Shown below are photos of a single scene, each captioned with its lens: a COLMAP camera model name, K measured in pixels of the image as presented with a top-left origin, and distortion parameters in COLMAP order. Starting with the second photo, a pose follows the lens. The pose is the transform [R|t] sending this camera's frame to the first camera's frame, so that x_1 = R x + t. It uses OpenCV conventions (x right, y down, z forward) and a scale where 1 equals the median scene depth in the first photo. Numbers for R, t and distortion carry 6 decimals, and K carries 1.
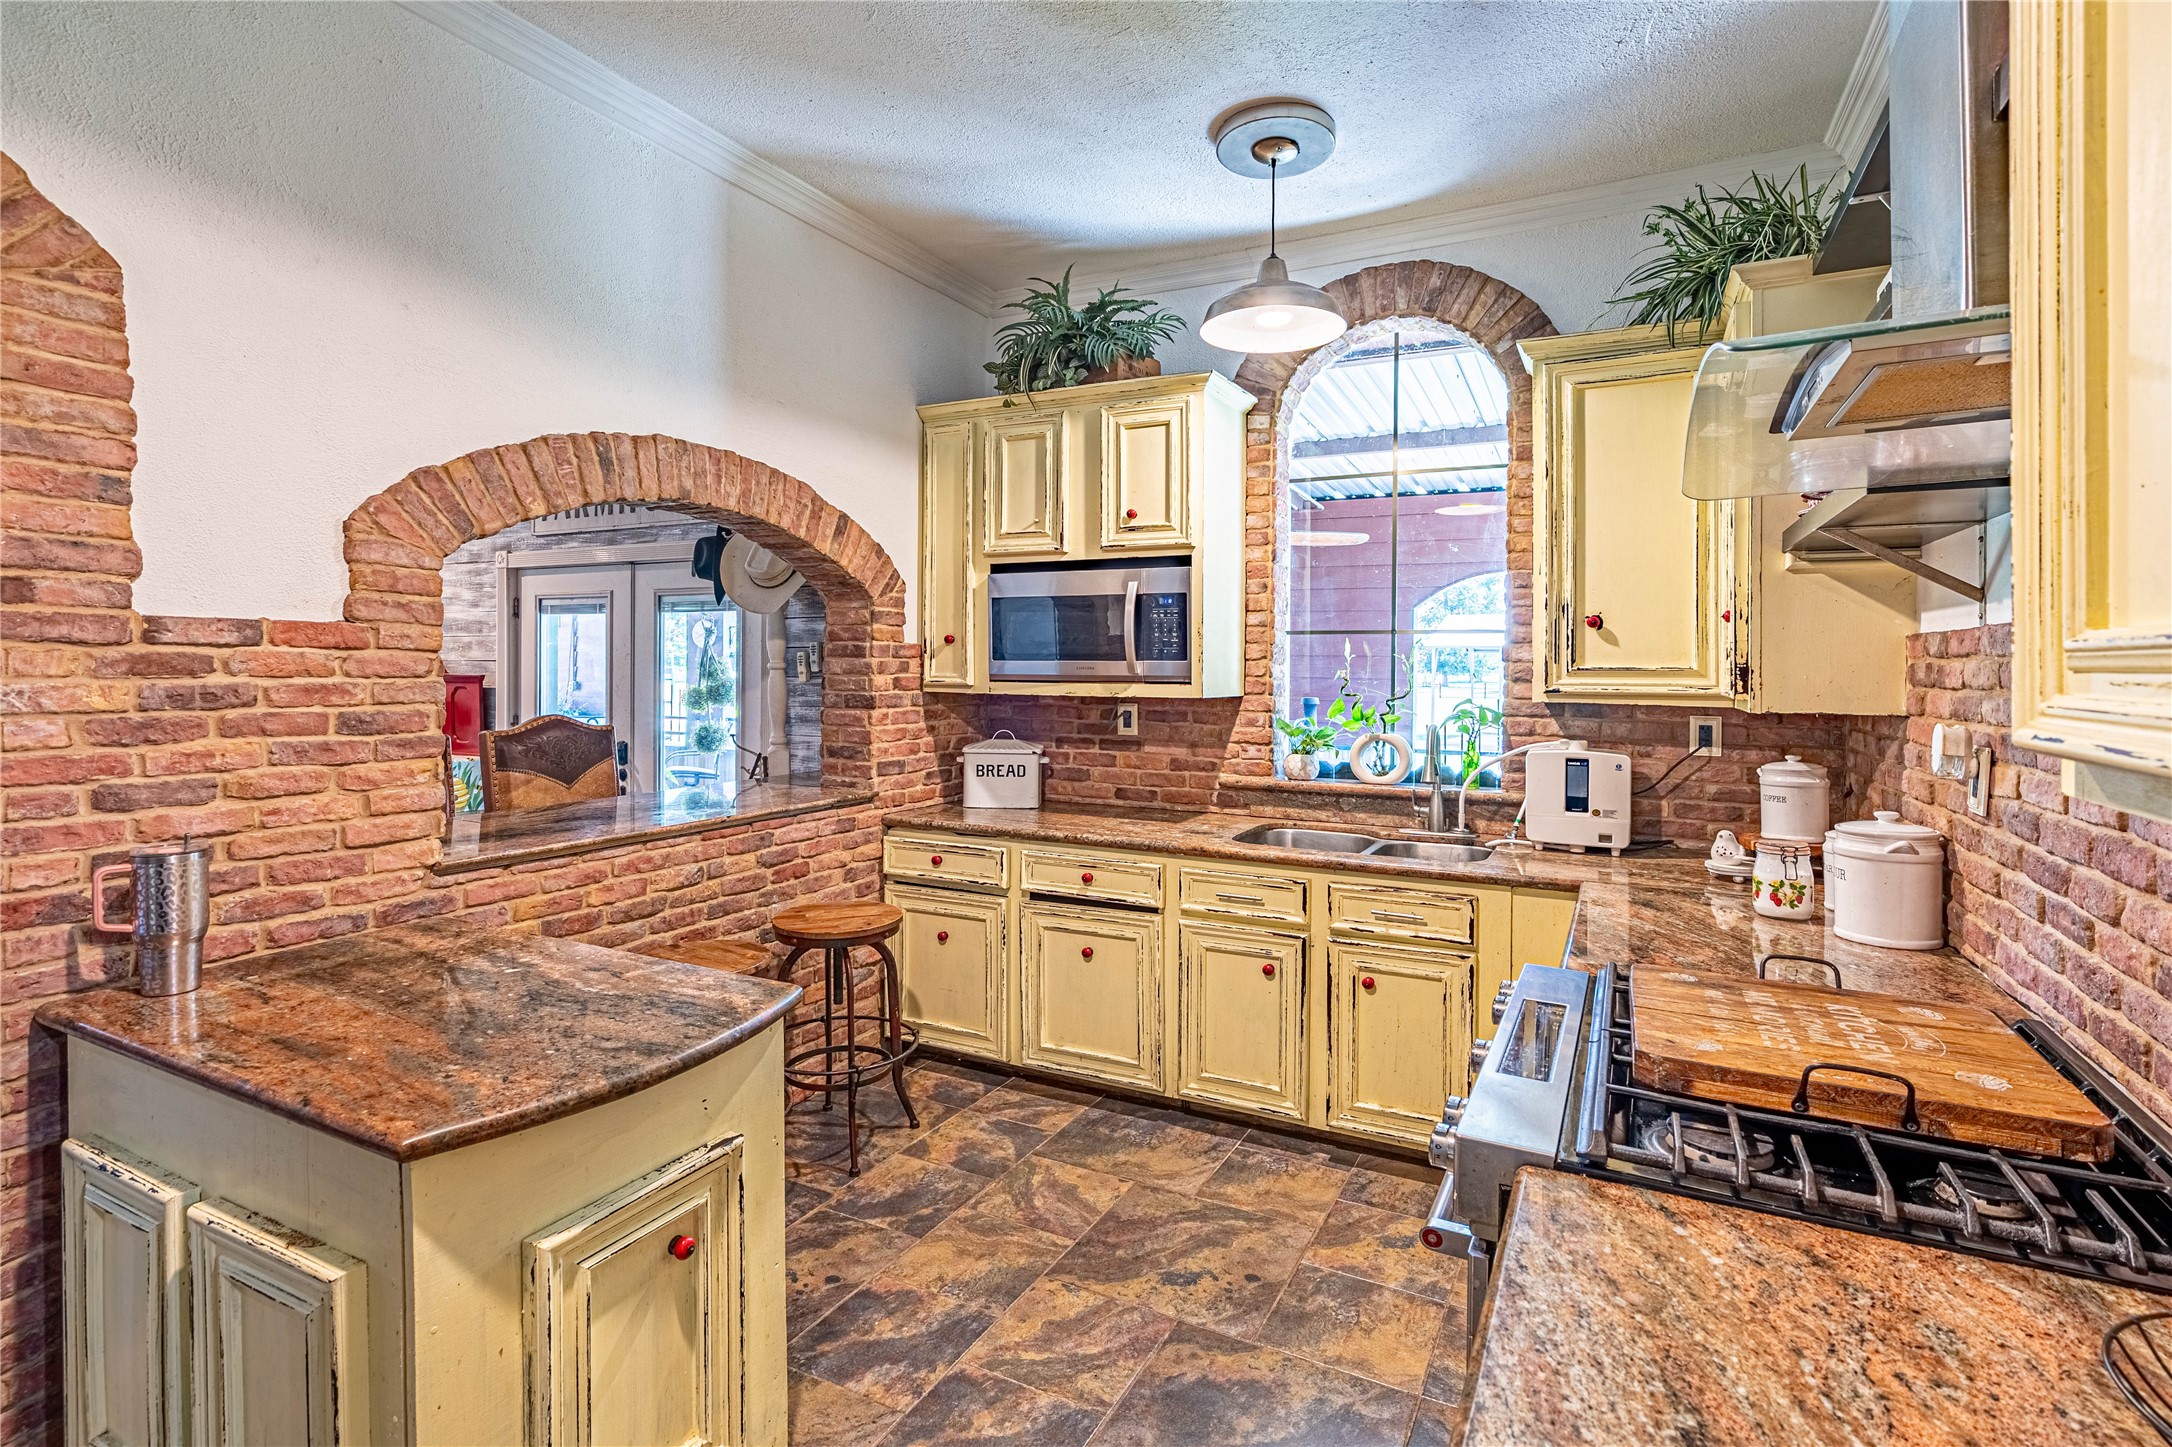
lens RADIAL K [[1049.4, 0, 1112.0], [0, 1049.4, 687.3], [0, 0, 1]] dist [-0.002141, 0.000310]
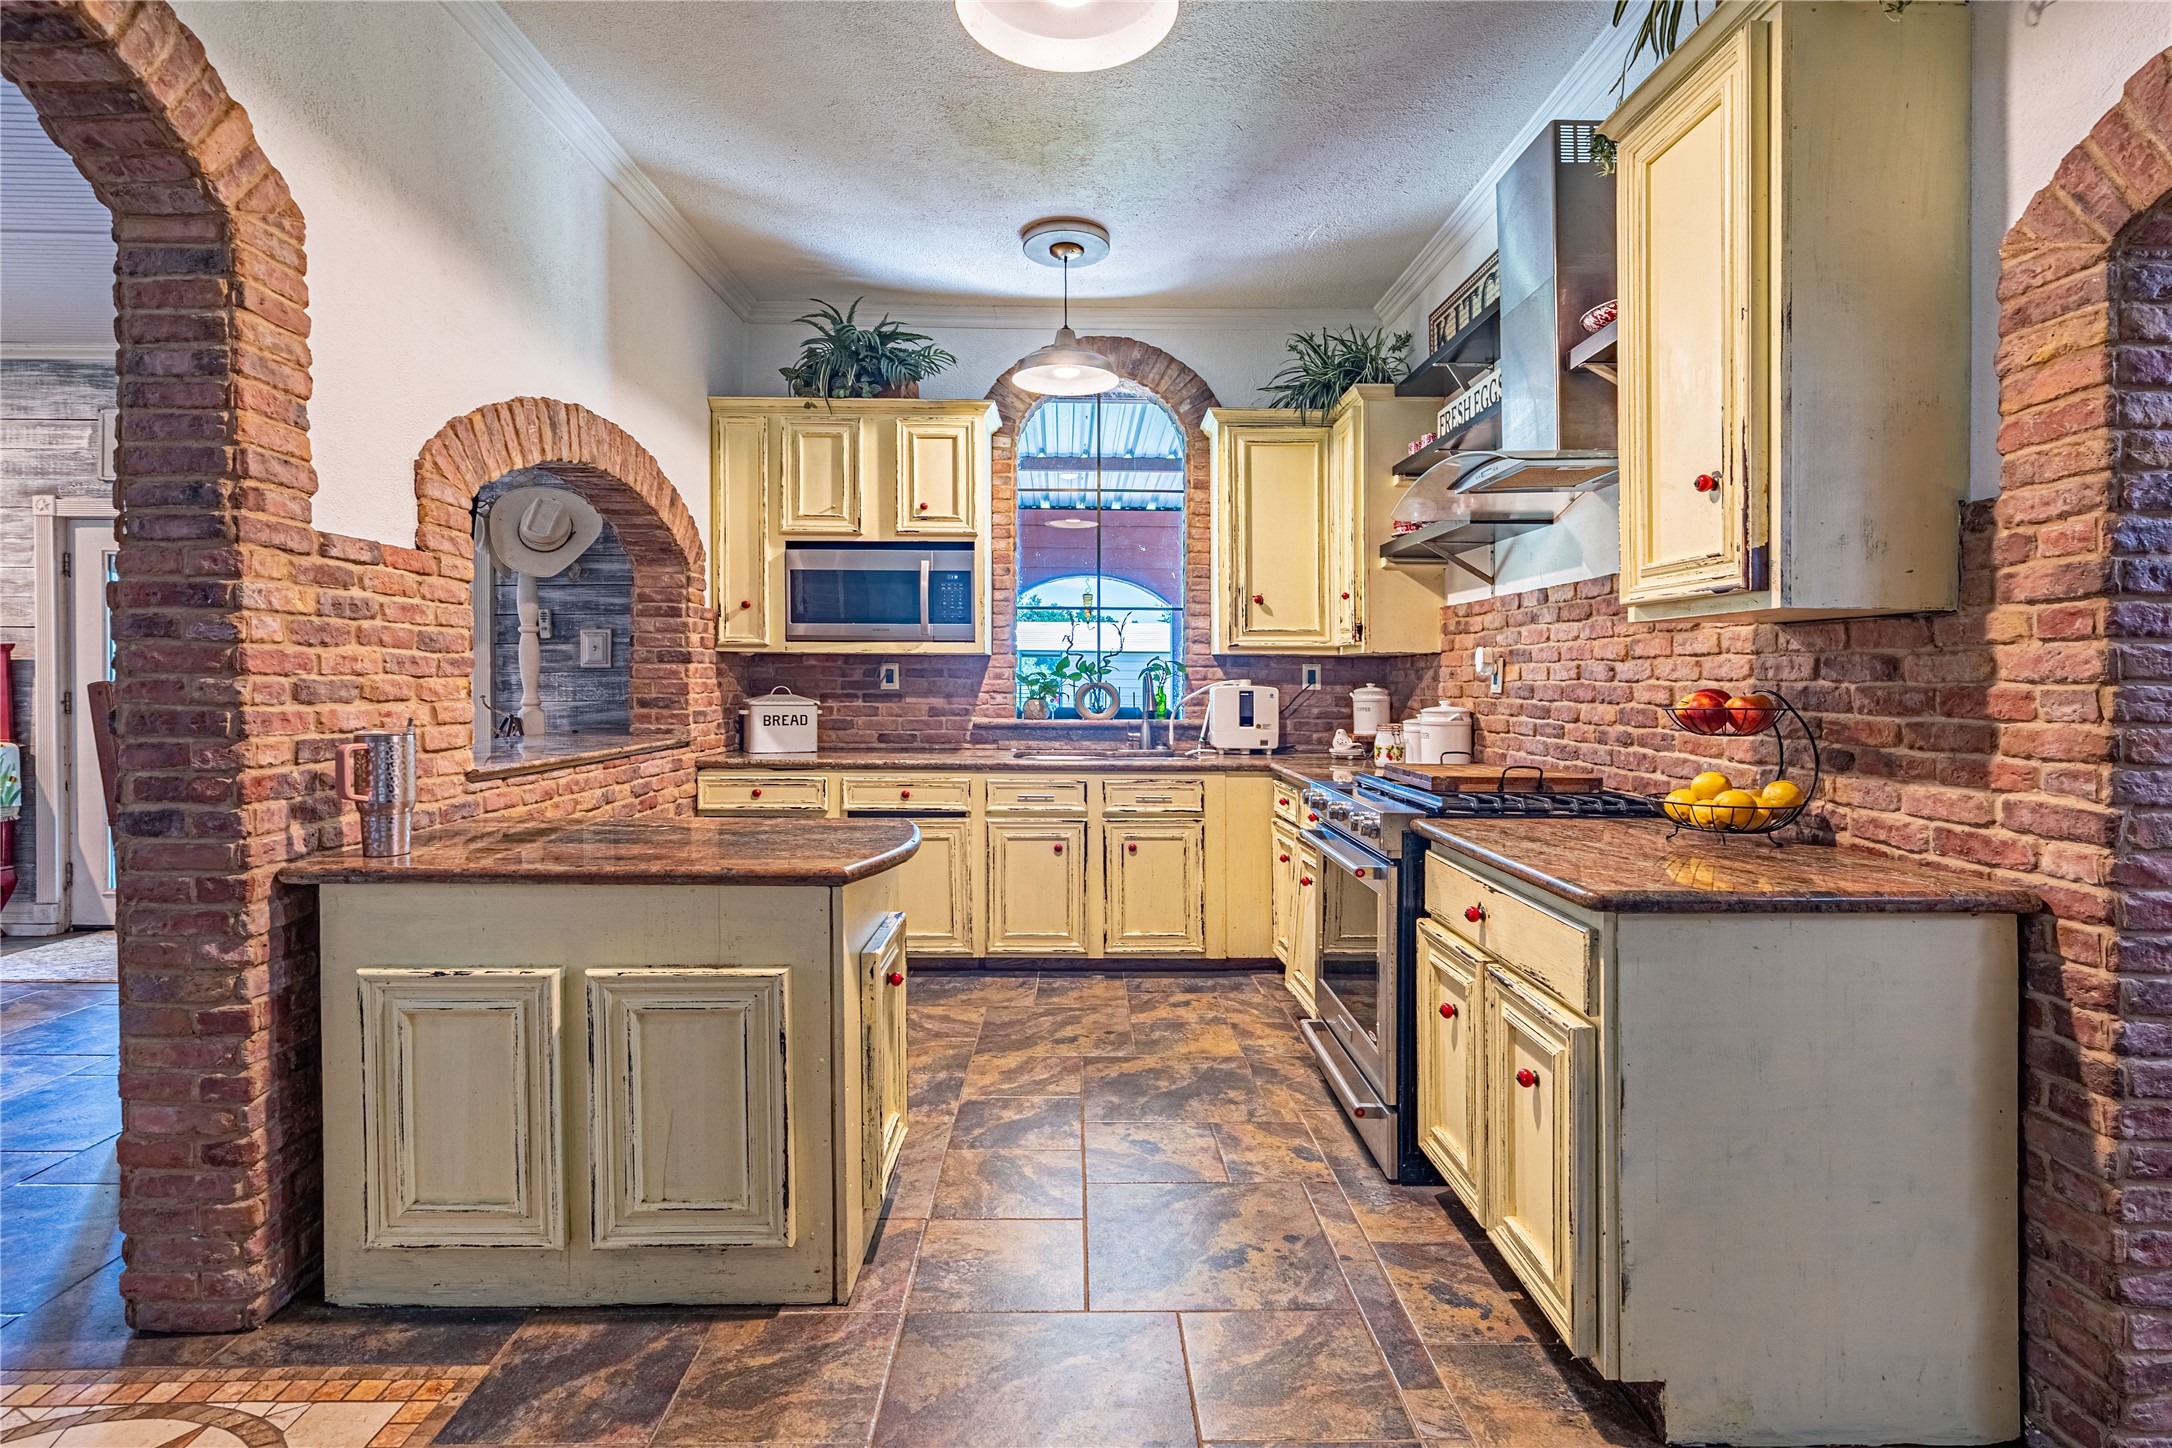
lens RADIAL K [[979.9, 0, 1128.4], [0, 979.9, 683.6], [0, 0, 1]] dist [-0.003418, 0.000935]
pose [[0.892788, -0.007049, 0.450422, -0.359328], [0.007595, 0.999971, 0.000597, 0.058247], [-0.450413, 0.002888, 0.892816, -0.187585]]
